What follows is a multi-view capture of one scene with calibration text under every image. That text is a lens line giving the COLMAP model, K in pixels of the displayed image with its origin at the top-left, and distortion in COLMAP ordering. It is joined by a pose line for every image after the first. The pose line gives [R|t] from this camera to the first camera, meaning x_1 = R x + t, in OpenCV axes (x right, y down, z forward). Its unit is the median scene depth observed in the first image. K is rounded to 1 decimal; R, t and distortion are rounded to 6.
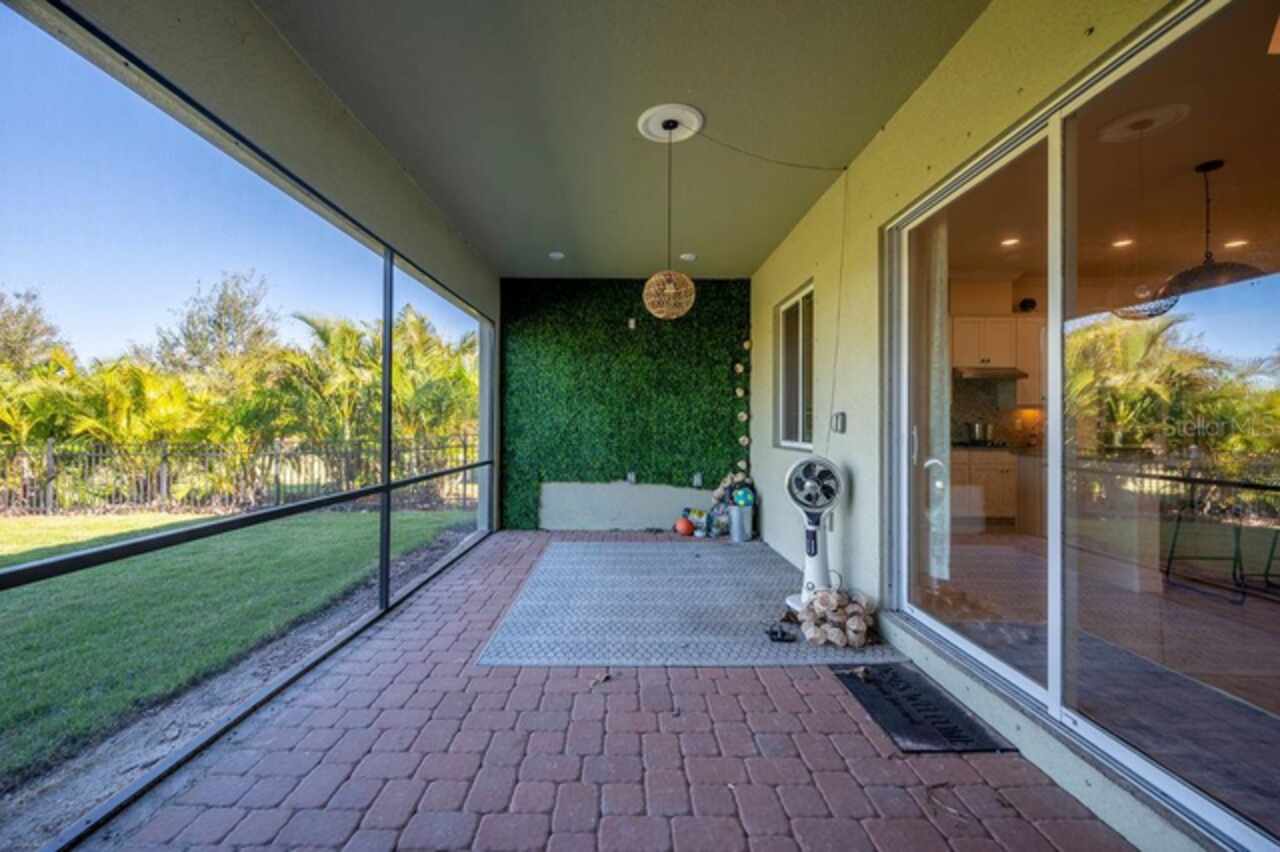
lens RADIAL K [[530.1, 0, 640.0], [0, 530.1, 426.0], [0, 0, 1]] dist [-0.000178, 0.000021]
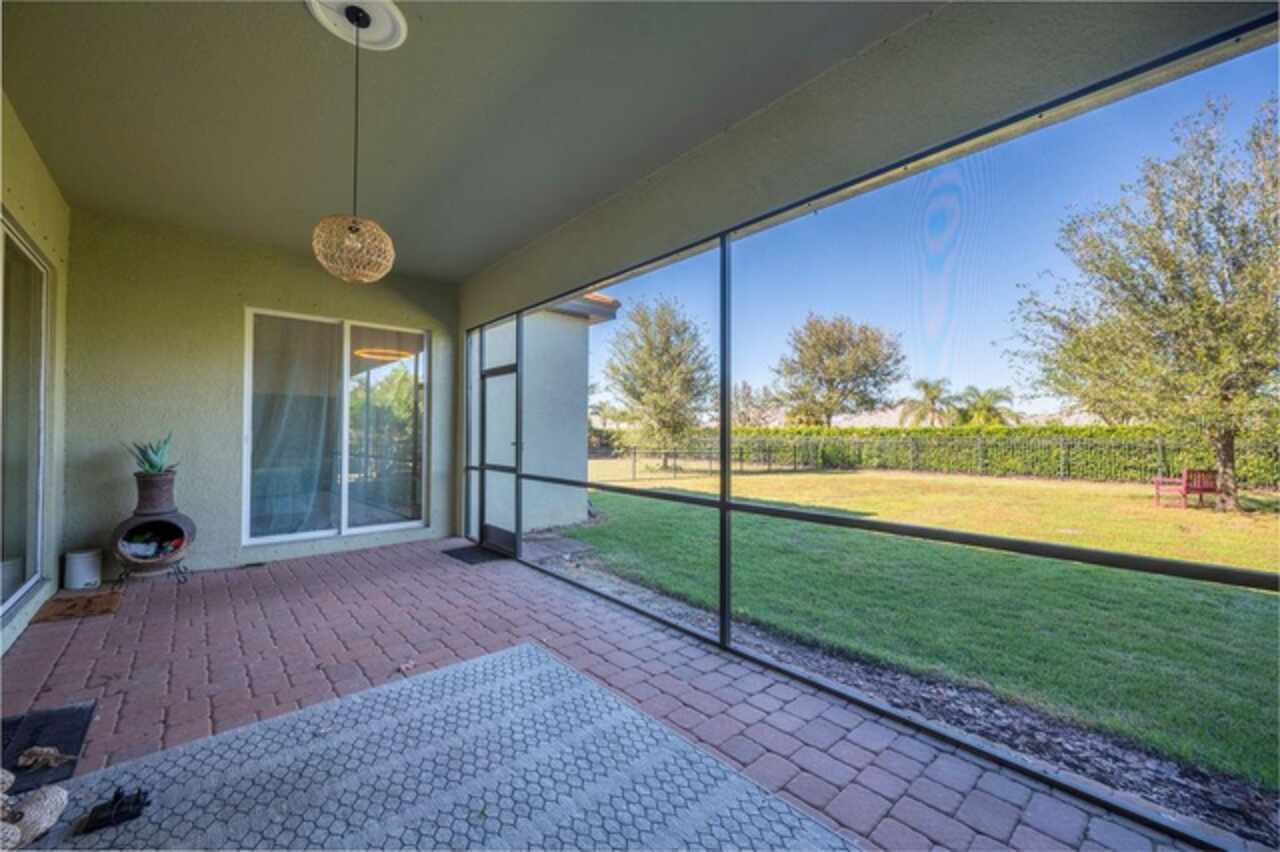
lens RADIAL K [[517.4, 0, 640.0], [0, 517.4, 426.0], [0, 0, 1]] dist [0.000628, 0.000090]
pose [[-0.772712, -0.014471, -0.634591, 0.183942], [-0.007665, 0.999880, -0.013467, -0.001885], [0.634710, -0.005542, -0.772730, 1.678686]]
